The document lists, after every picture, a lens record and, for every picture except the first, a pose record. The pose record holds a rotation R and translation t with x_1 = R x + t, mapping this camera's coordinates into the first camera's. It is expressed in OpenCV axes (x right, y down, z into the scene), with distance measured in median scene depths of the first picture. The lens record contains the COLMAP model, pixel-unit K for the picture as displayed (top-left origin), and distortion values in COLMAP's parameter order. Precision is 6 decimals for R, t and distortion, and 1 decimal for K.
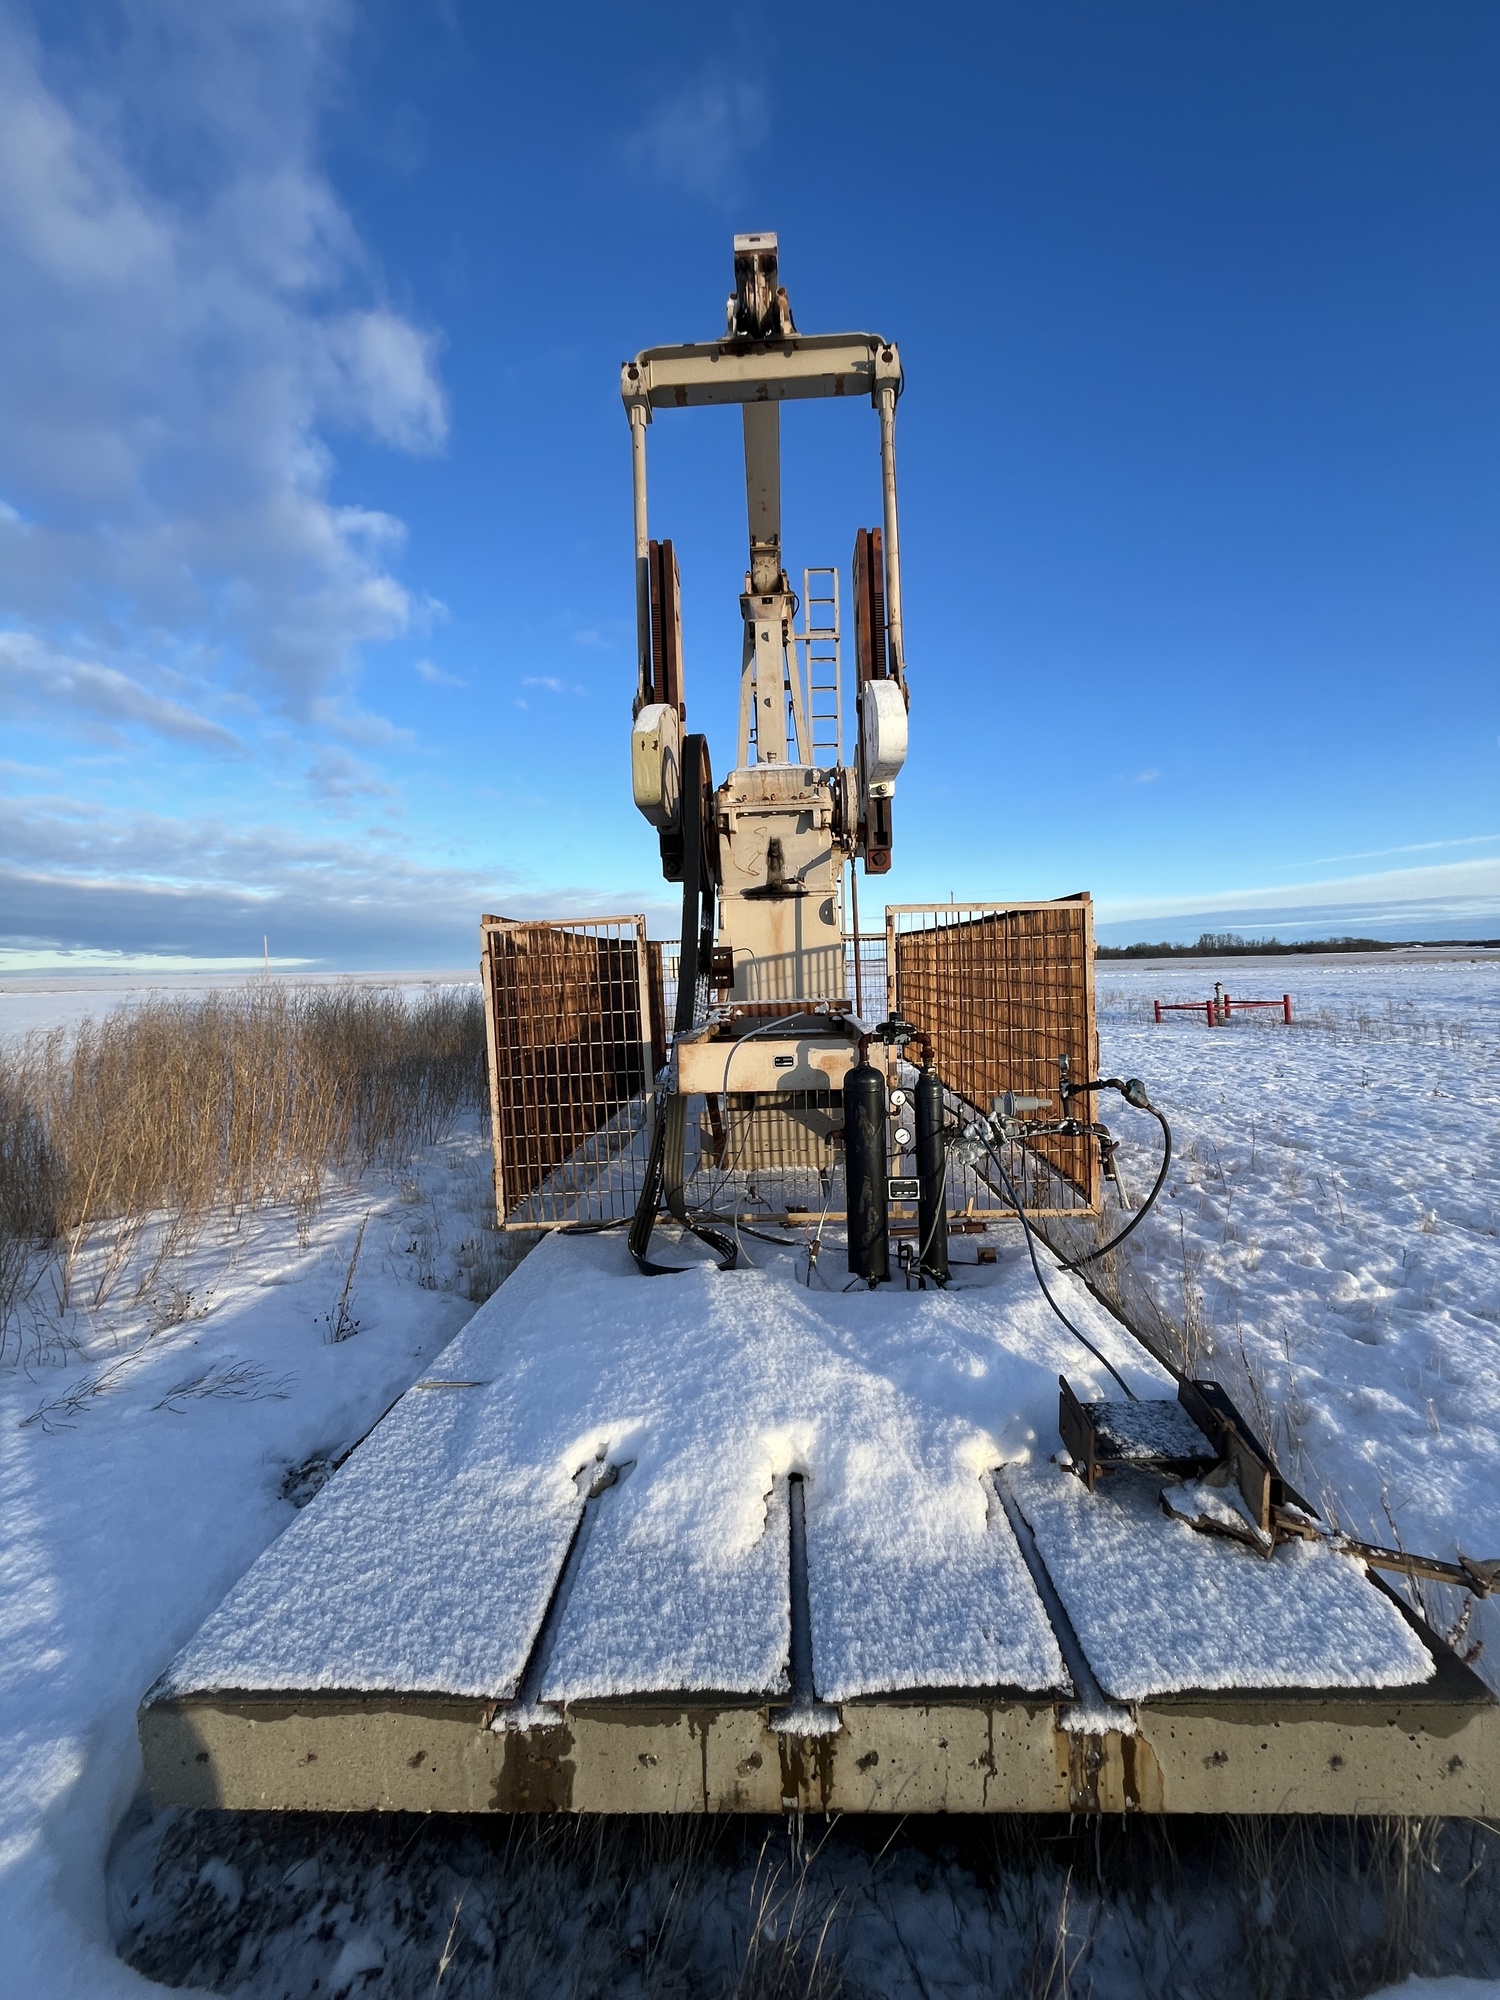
lens RADIAL K [[810.5, 0, 742.9], [0, 810.5, 1004.4], [0, 0, 1]] dist [-0.009462, 0.000070]
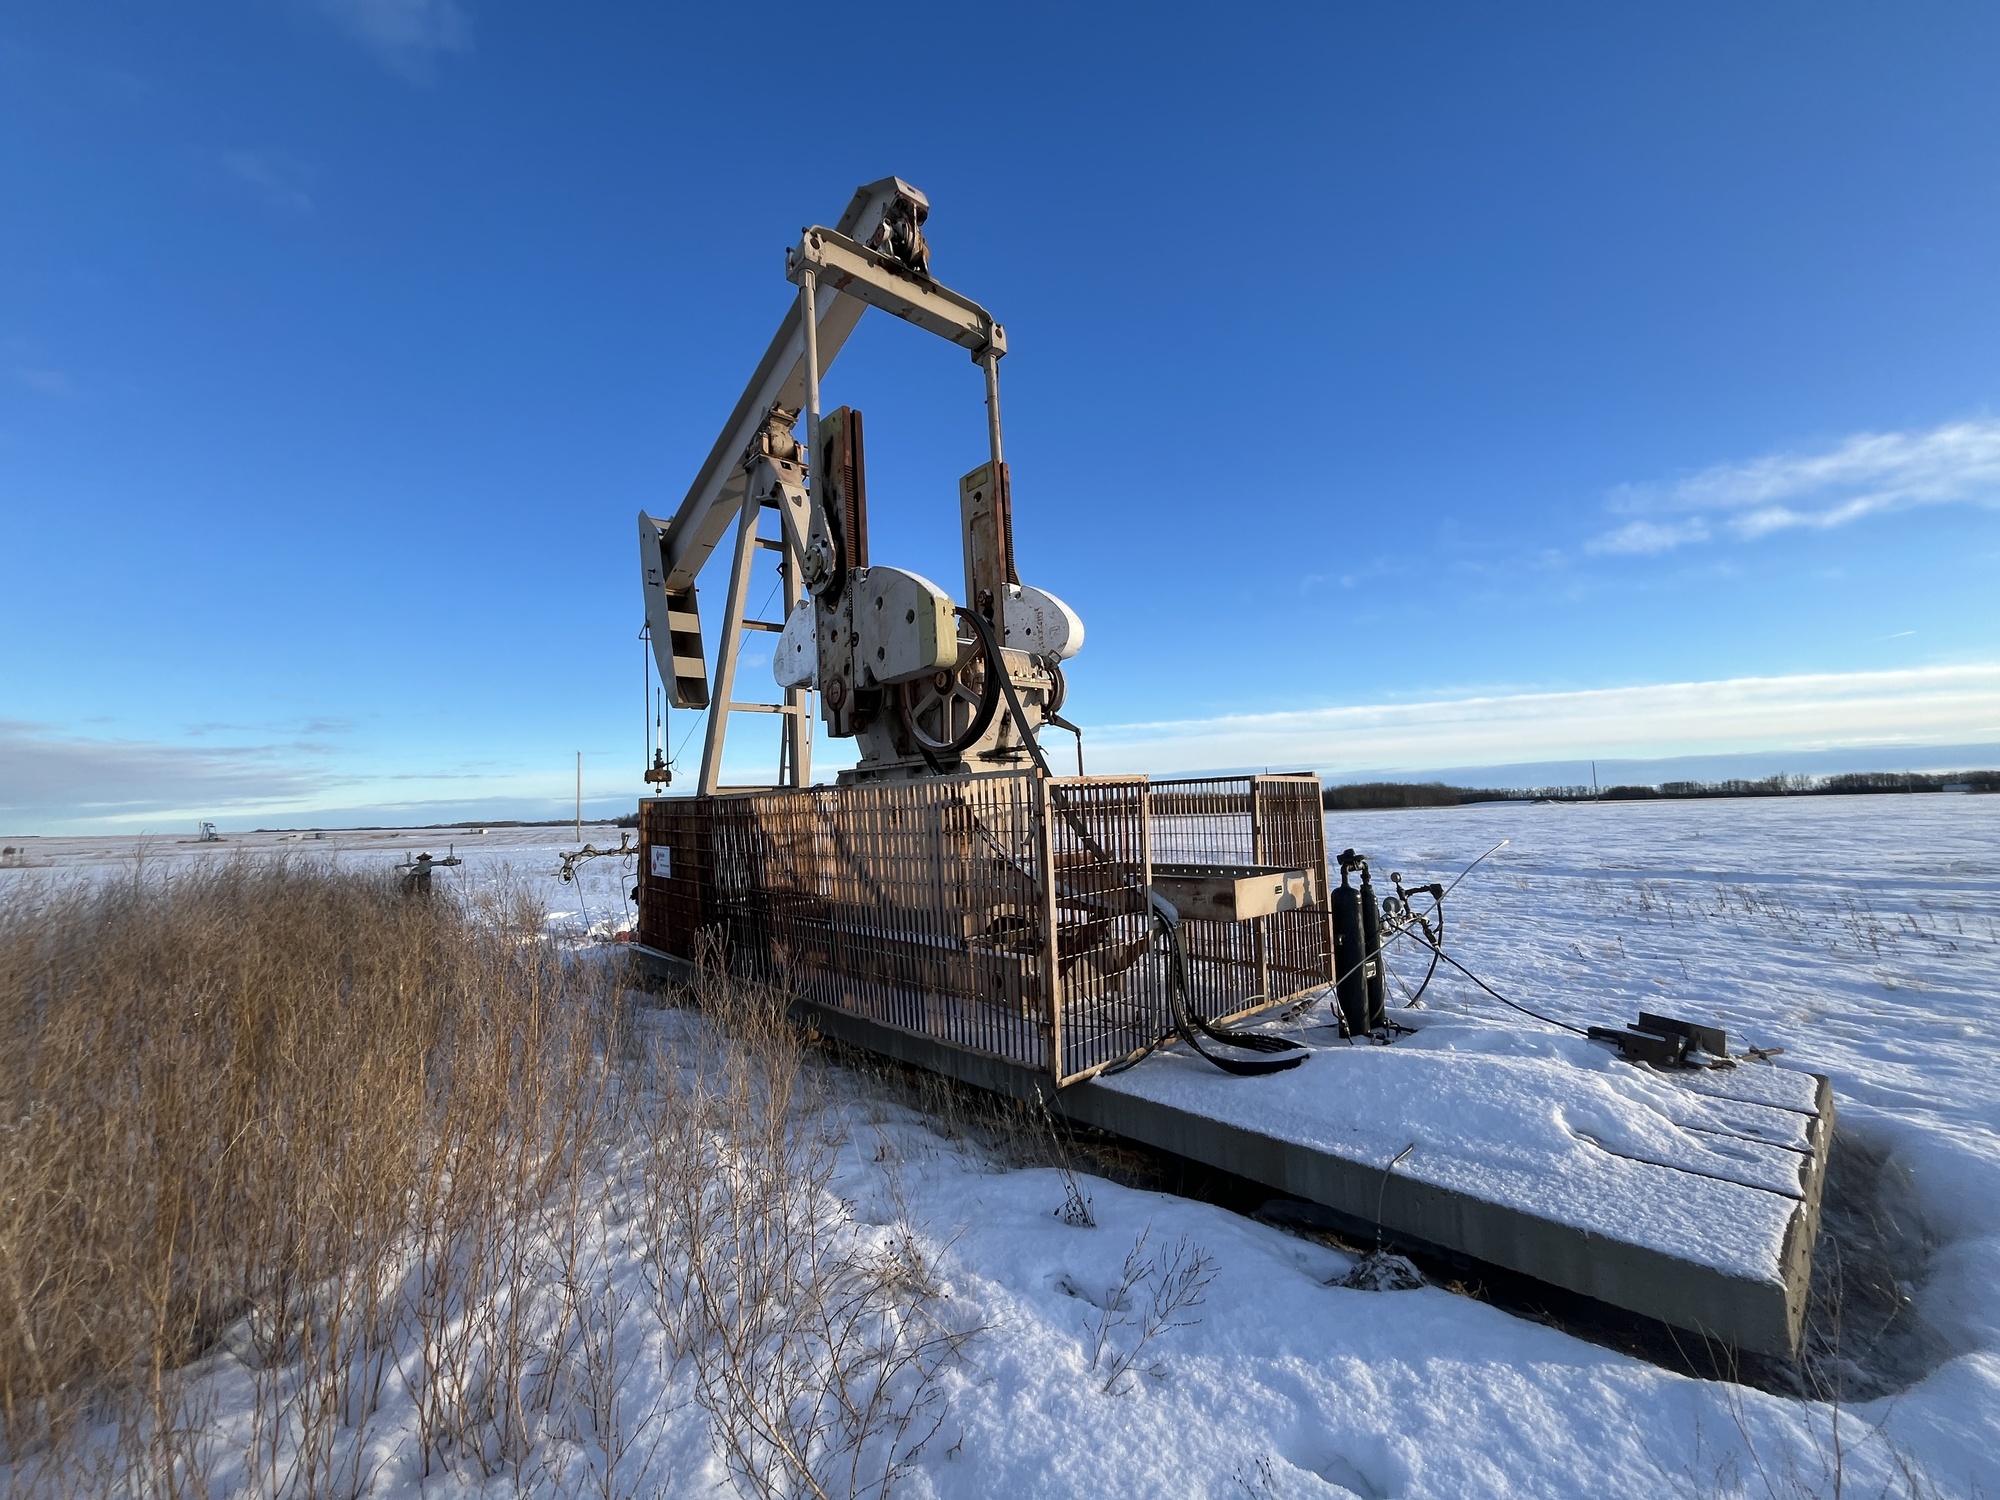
lens RADIAL K [[810.5, 0, 1000.9], [0, 810.5, 759.8], [0, 0, 1]] dist [-0.009462, 0.000070]
pose [[0.710006, 0.050352, 0.702393, -0.655221], [0.045785, 0.992029, -0.117397, 0.001642], [-0.702706, 0.115512, 0.702041, 0.187680]]
